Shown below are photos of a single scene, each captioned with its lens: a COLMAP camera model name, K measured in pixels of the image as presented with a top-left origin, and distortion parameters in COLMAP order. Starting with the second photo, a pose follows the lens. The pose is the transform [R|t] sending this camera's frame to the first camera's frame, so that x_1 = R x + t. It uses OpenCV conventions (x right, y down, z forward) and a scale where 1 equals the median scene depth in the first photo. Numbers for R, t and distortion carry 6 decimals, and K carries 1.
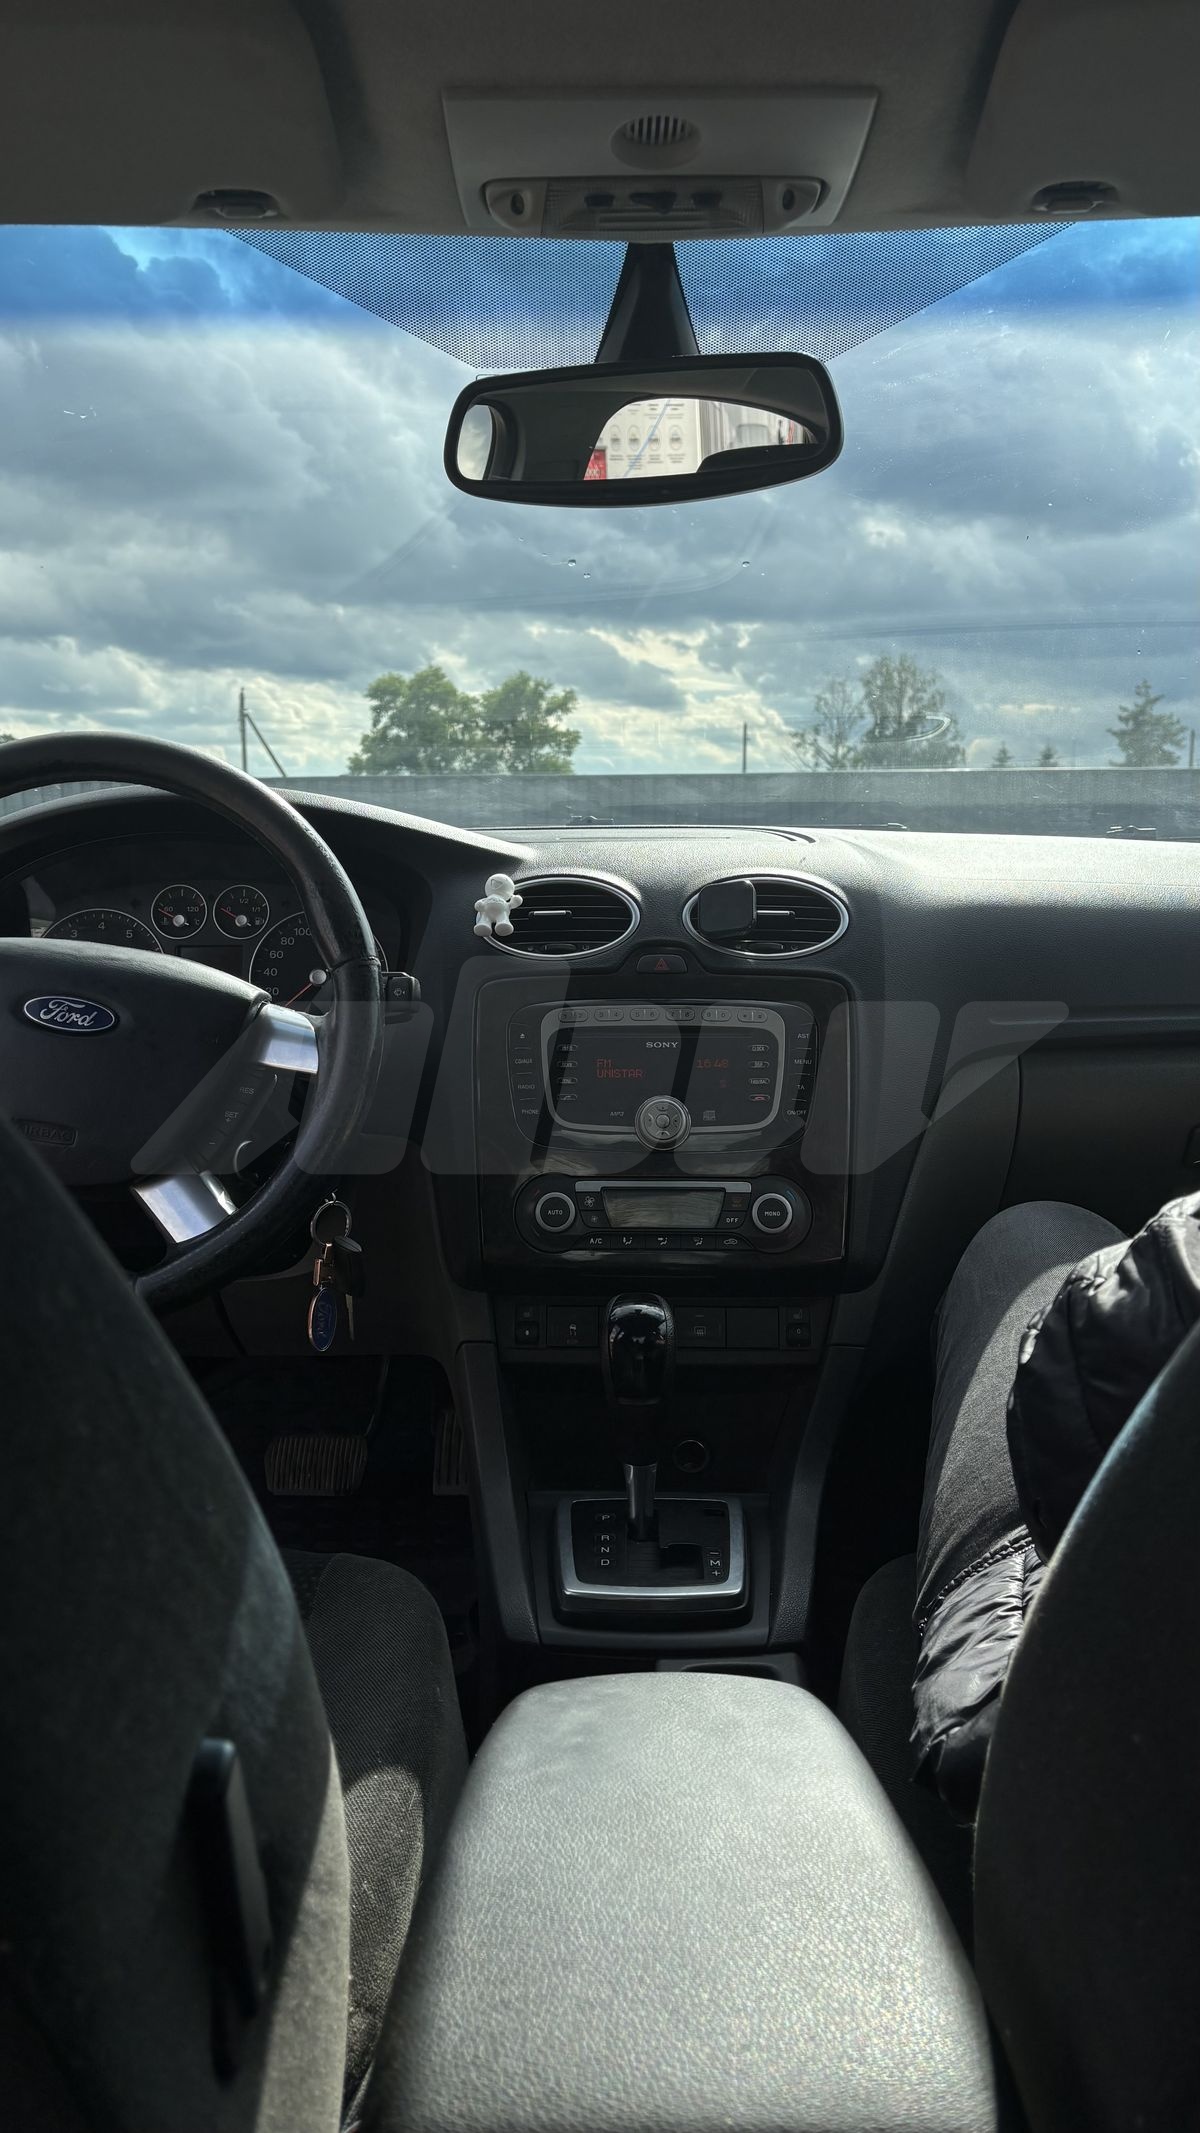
lens RADIAL K [[1572.6, 0, 600.0], [0, 1572.6, 1066.5], [0, 0, 1]] dist [0.086686, -0.098515]
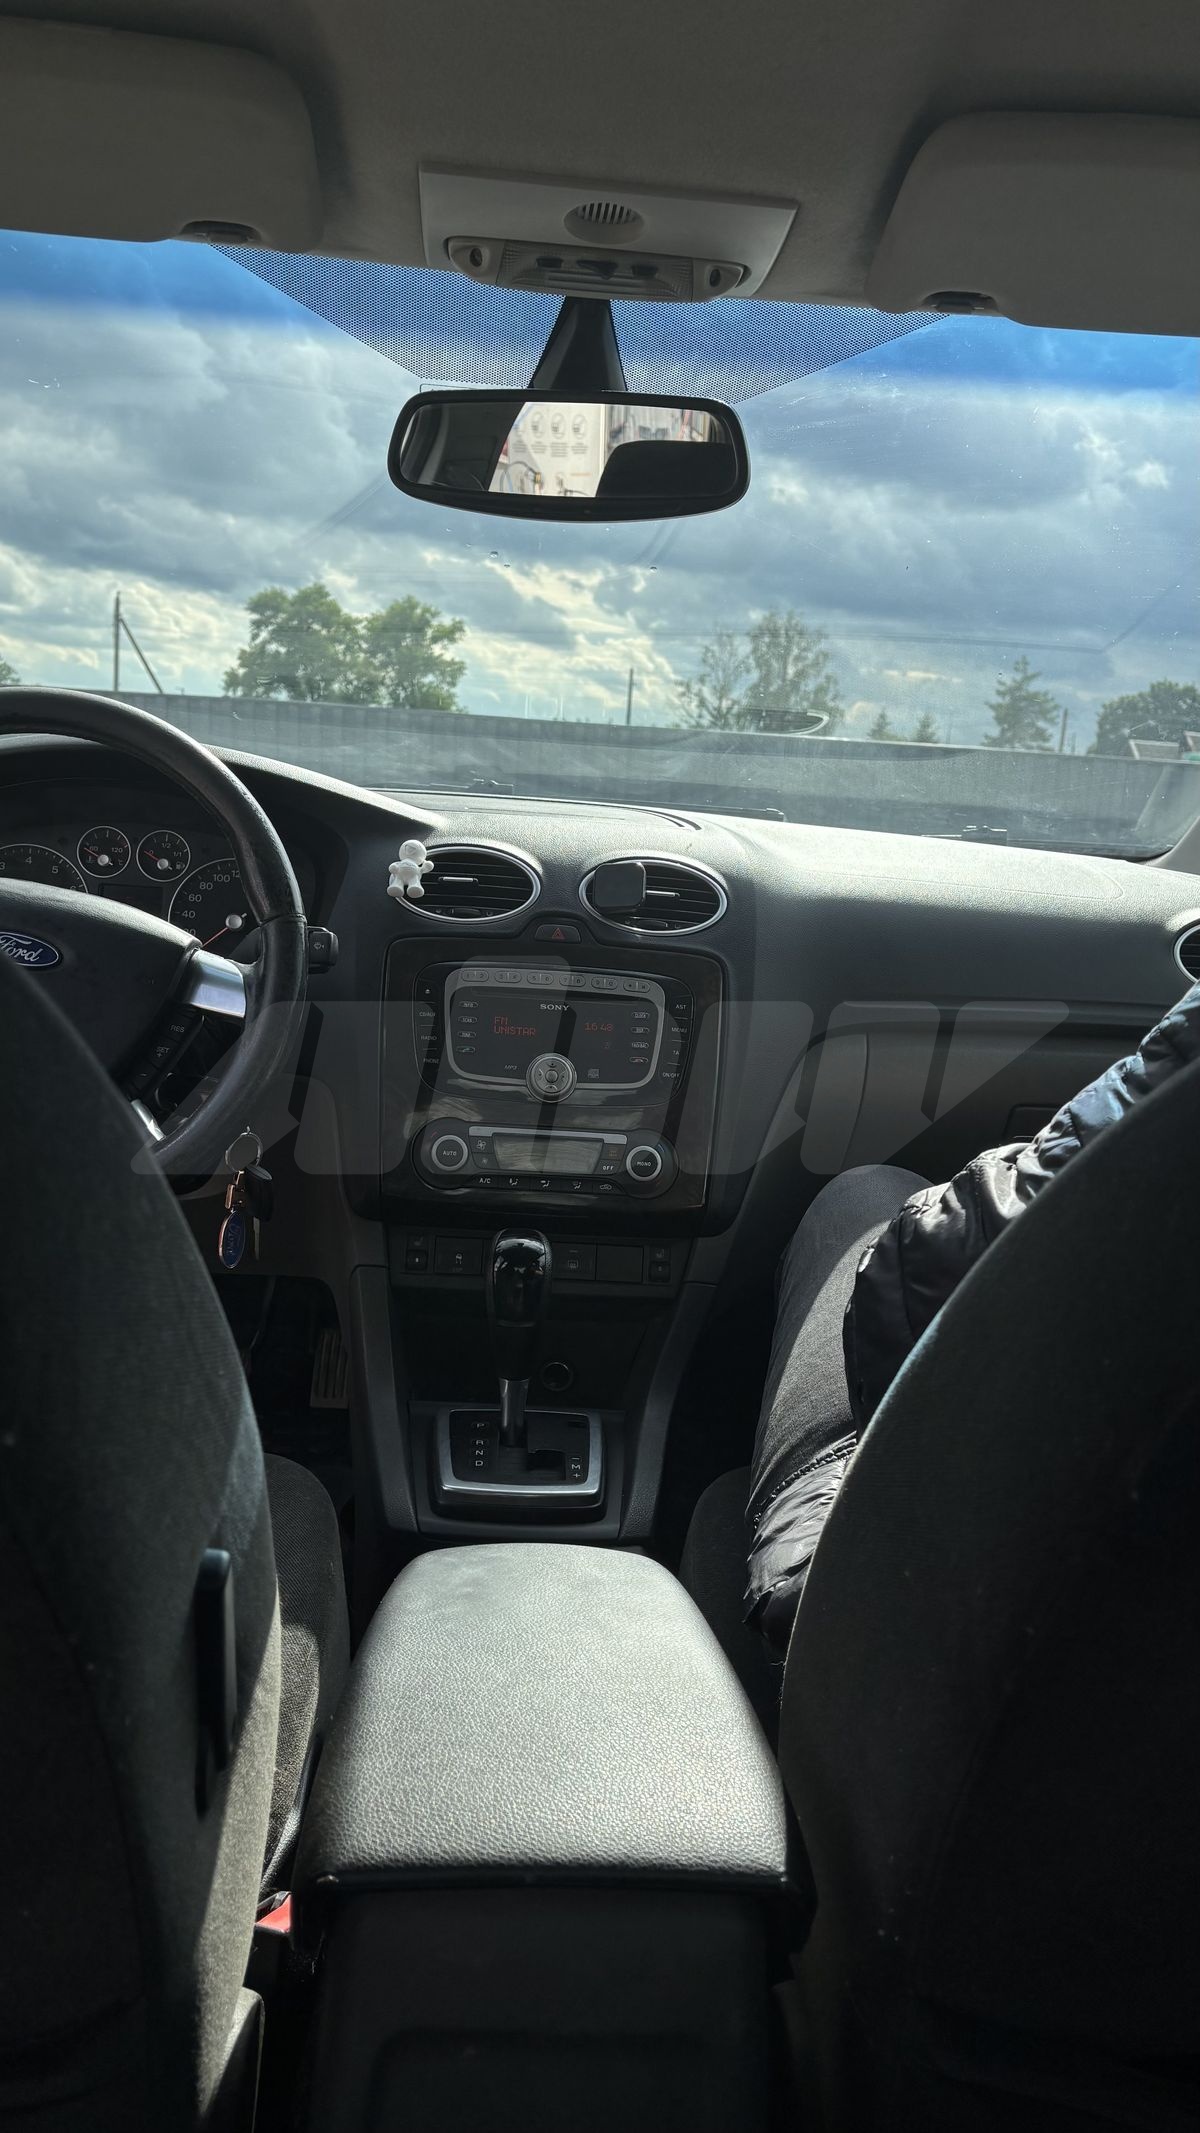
lens RADIAL K [[1572.6, 0, 600.0], [0, 1572.6, 1066.5], [0, 0, 1]] dist [0.086686, -0.098515]
pose [[0.994686, 0.056199, 0.086269, -0.023502], [-0.059367, 0.997636, 0.034605, -0.013269], [-0.084120, -0.039542, 0.995671, -0.114723]]
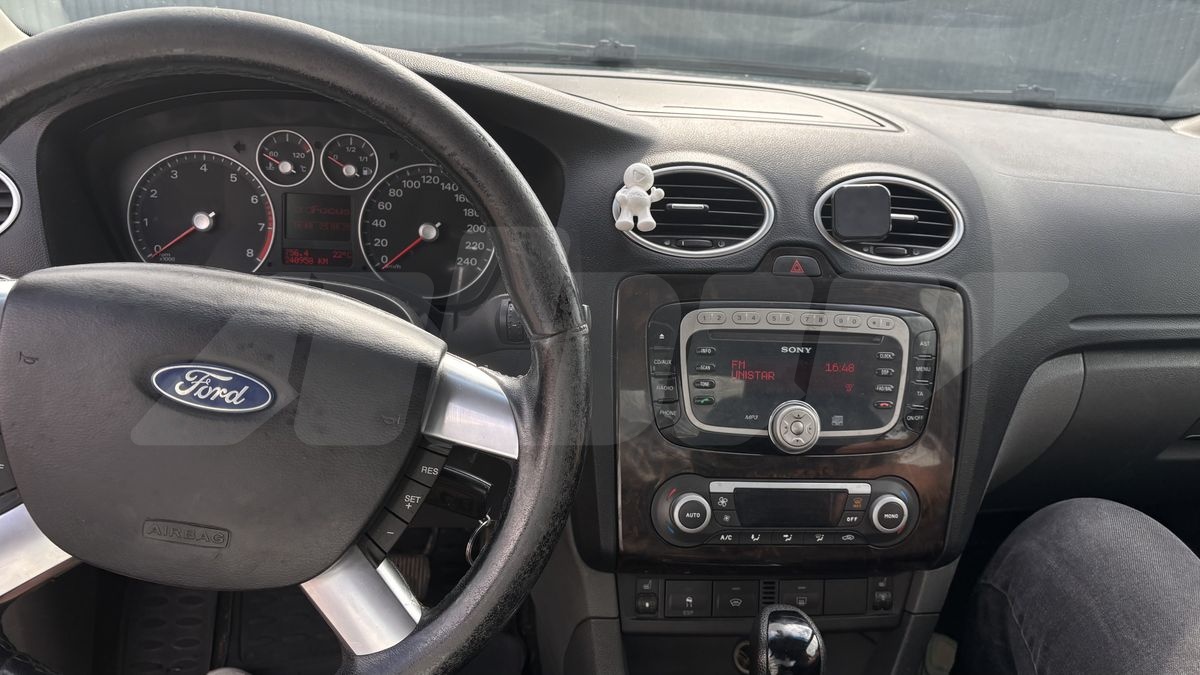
lens RADIAL K [[917.9, 0, 606.2], [0, 917.9, 341.2], [0, 0, 1]] dist [0.083382, -0.116033]
pose [[0.986805, 0.024579, 0.160038, -0.196769], [-0.060508, 0.972780, 0.223692, -0.160316], [-0.150183, -0.230424, 0.961431, 0.480879]]
